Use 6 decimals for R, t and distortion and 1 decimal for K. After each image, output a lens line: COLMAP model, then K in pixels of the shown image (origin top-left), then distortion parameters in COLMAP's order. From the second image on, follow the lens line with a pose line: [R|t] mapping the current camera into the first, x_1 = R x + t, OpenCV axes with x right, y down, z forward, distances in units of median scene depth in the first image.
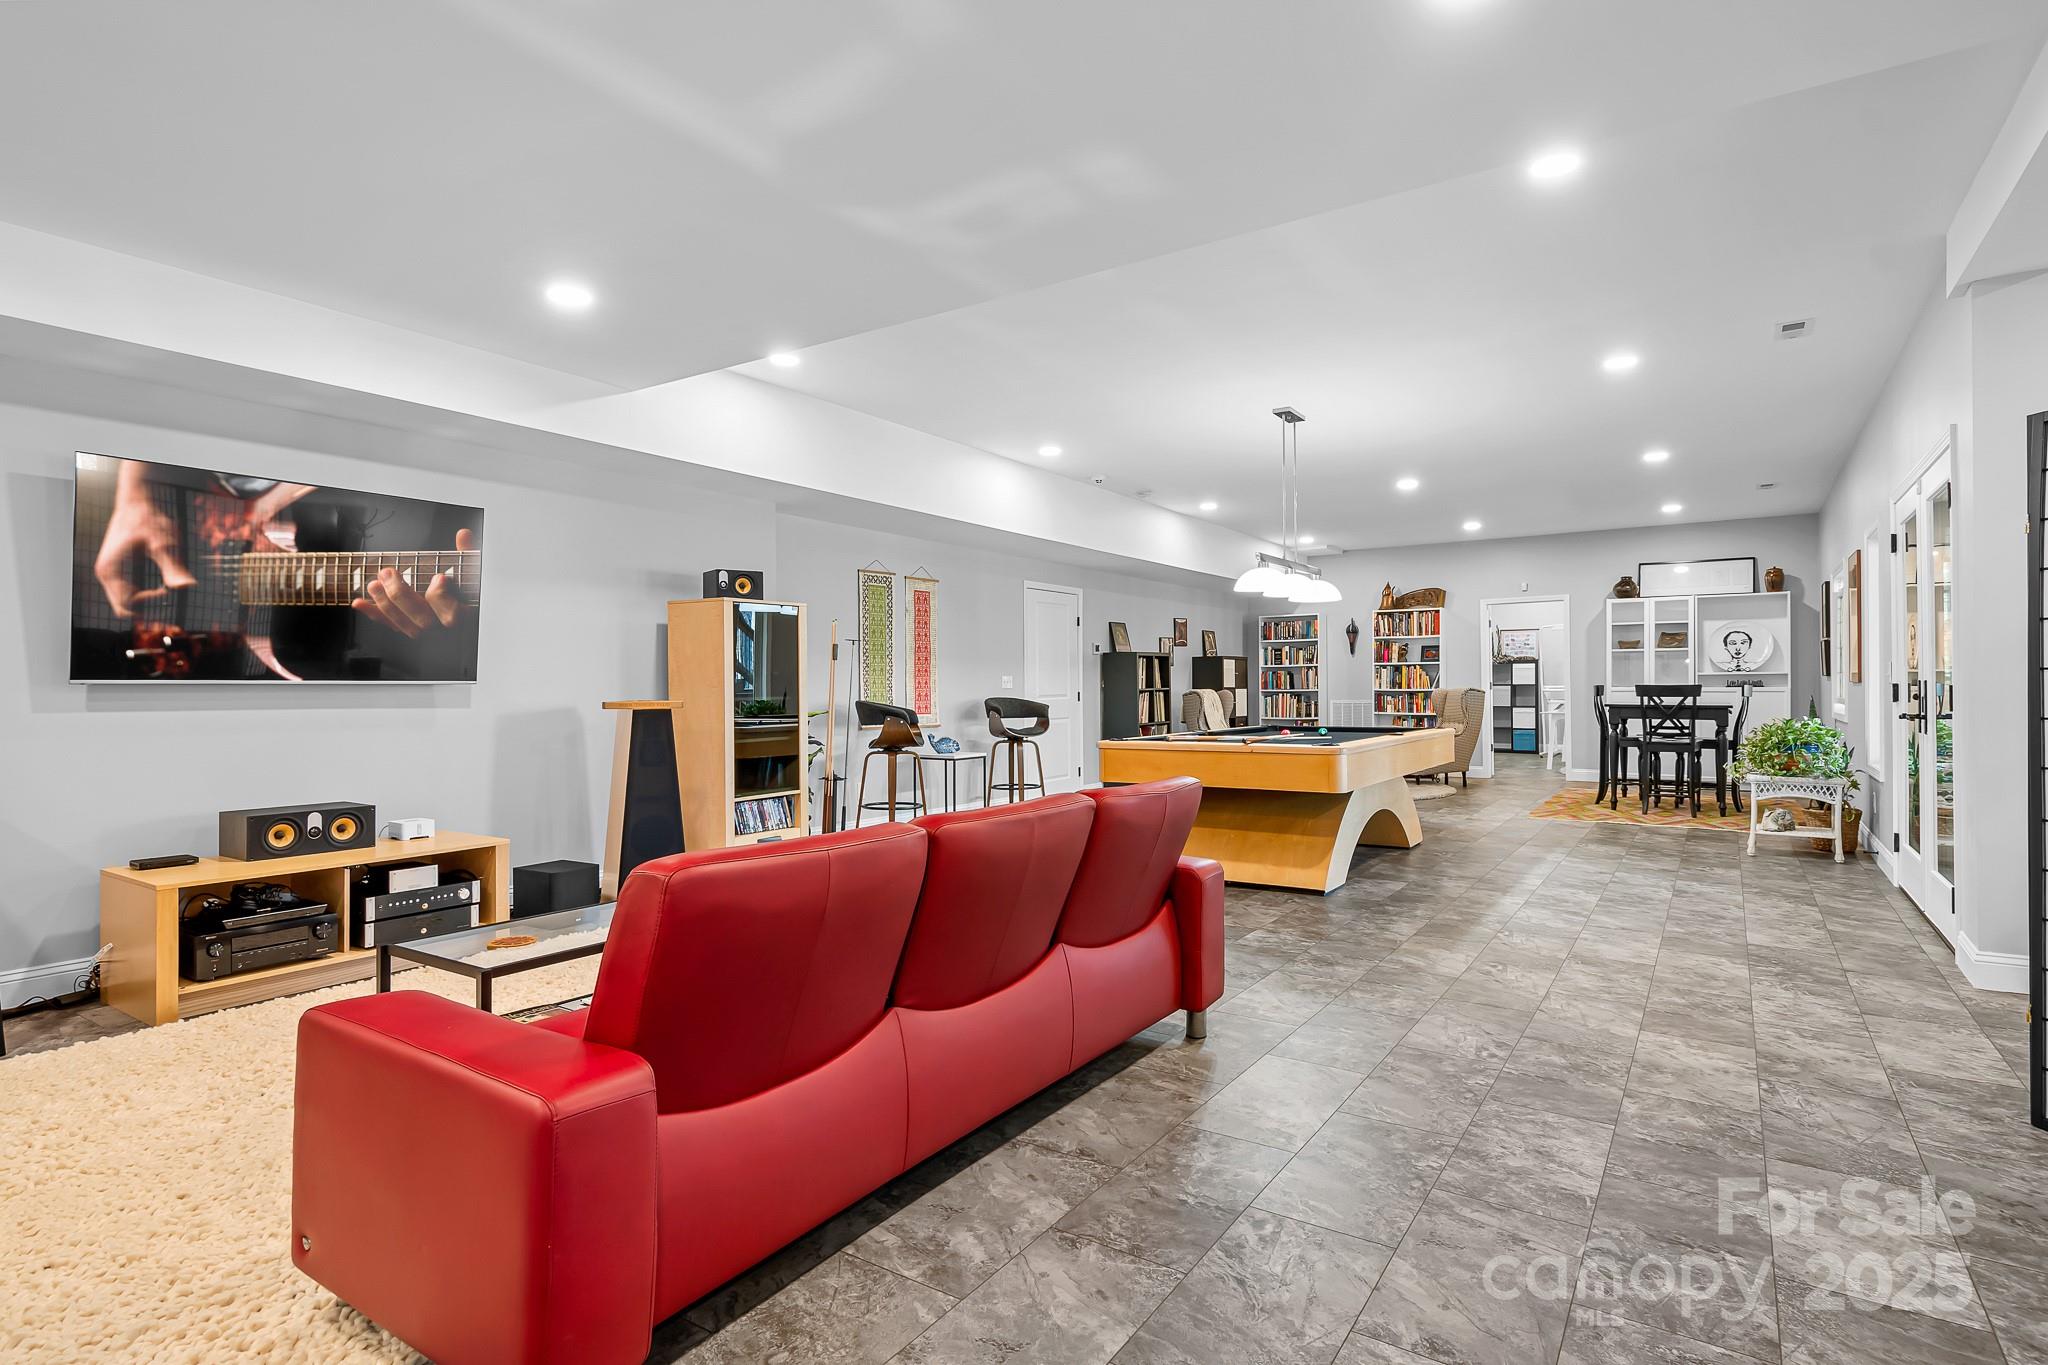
lens RADIAL K [[1036.7, 0, 1030.2], [0, 1036.7, 683.5], [0, 0, 1]] dist [0.023792, -0.000326]
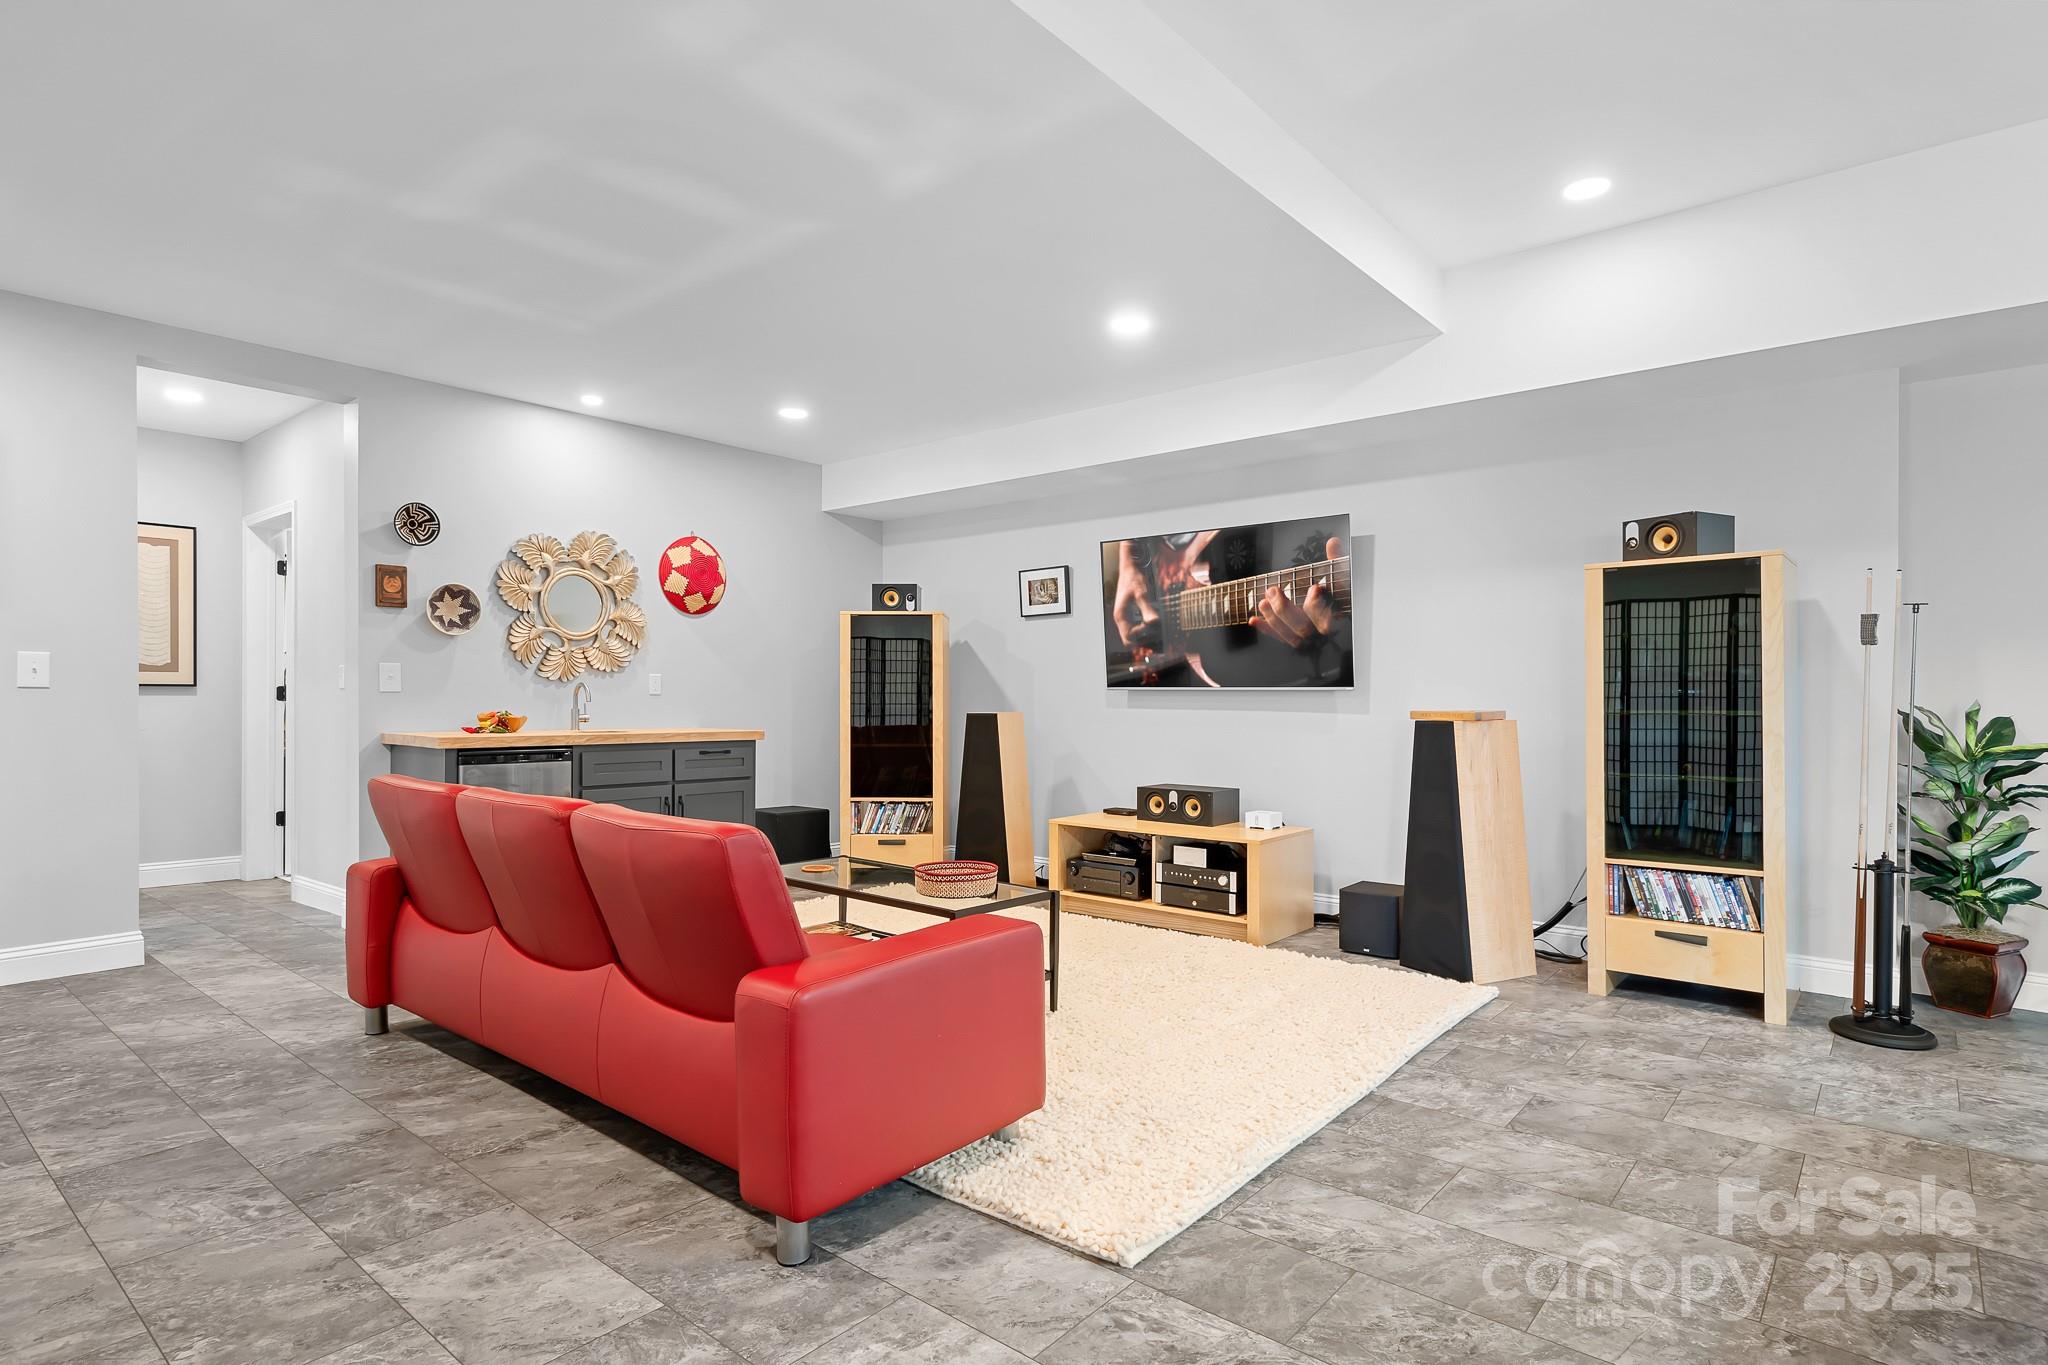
lens RADIAL K [[1057.3, 0, 1024.0], [0, 1057.3, 682.5], [0, 0, 1]] dist [0.016563, -0.000807]
pose [[-0.109255, -0.008622, -0.993976, 0.644366], [-0.000231, 0.999963, -0.008649, 0.003139], [0.994014, -0.000716, -0.109253, 1.005287]]
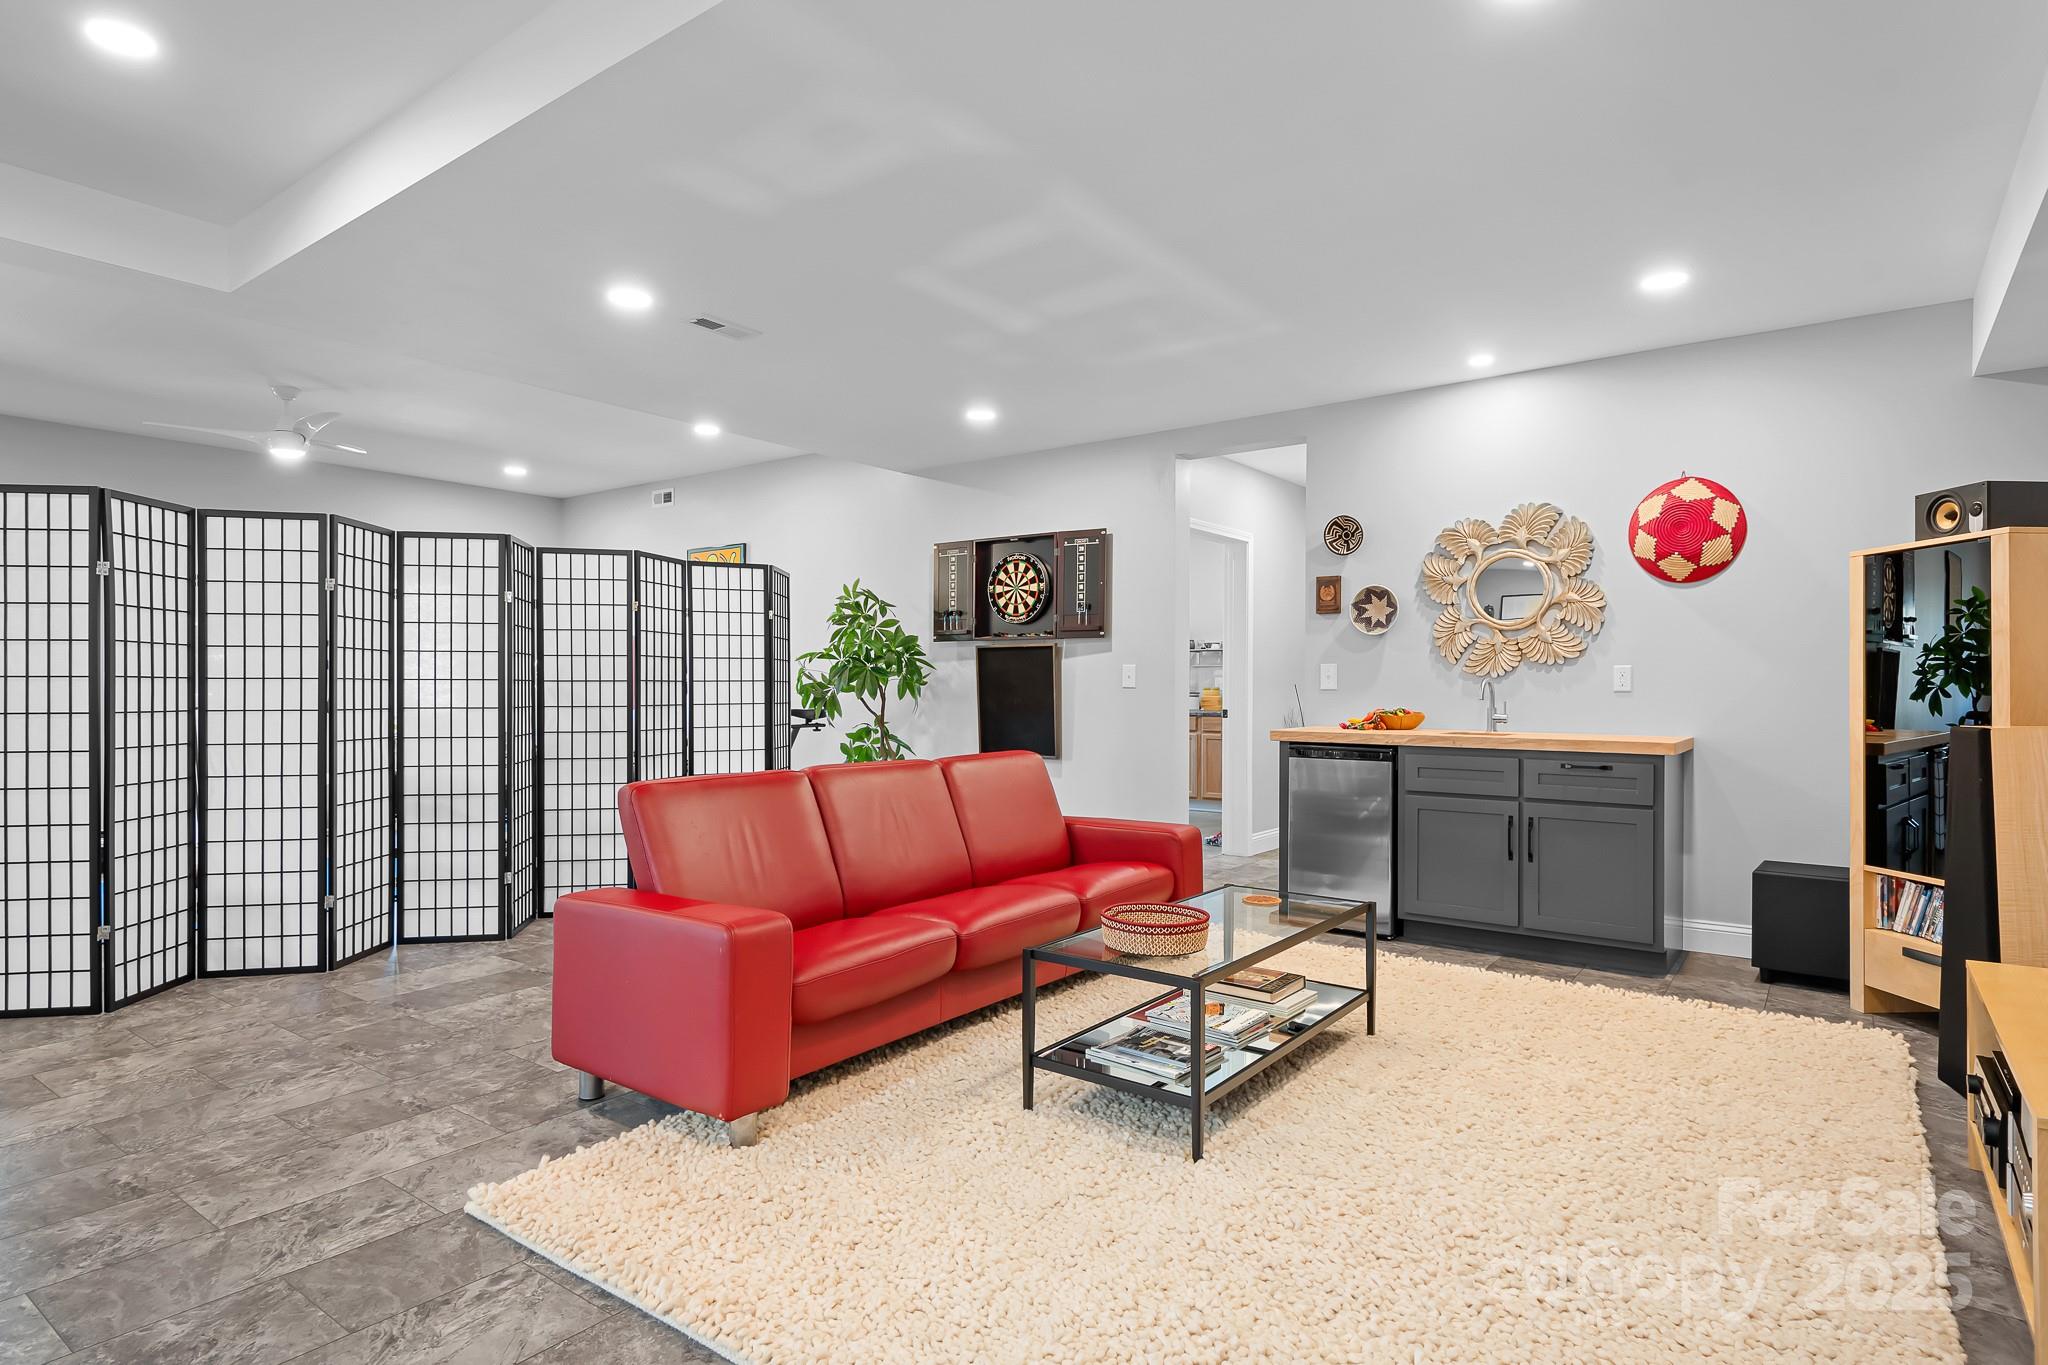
lens RADIAL K [[1084.4, 0, 1037.3], [0, 1084.4, 682.1], [0, 0, 1]] dist [0.033769, -0.021143]
pose [[-0.998951, 0.003890, 0.045629, -0.208365], [0.003442, 0.999945, -0.009886, 0.006503], [-0.045665, -0.009719, -0.998910, 1.574355]]
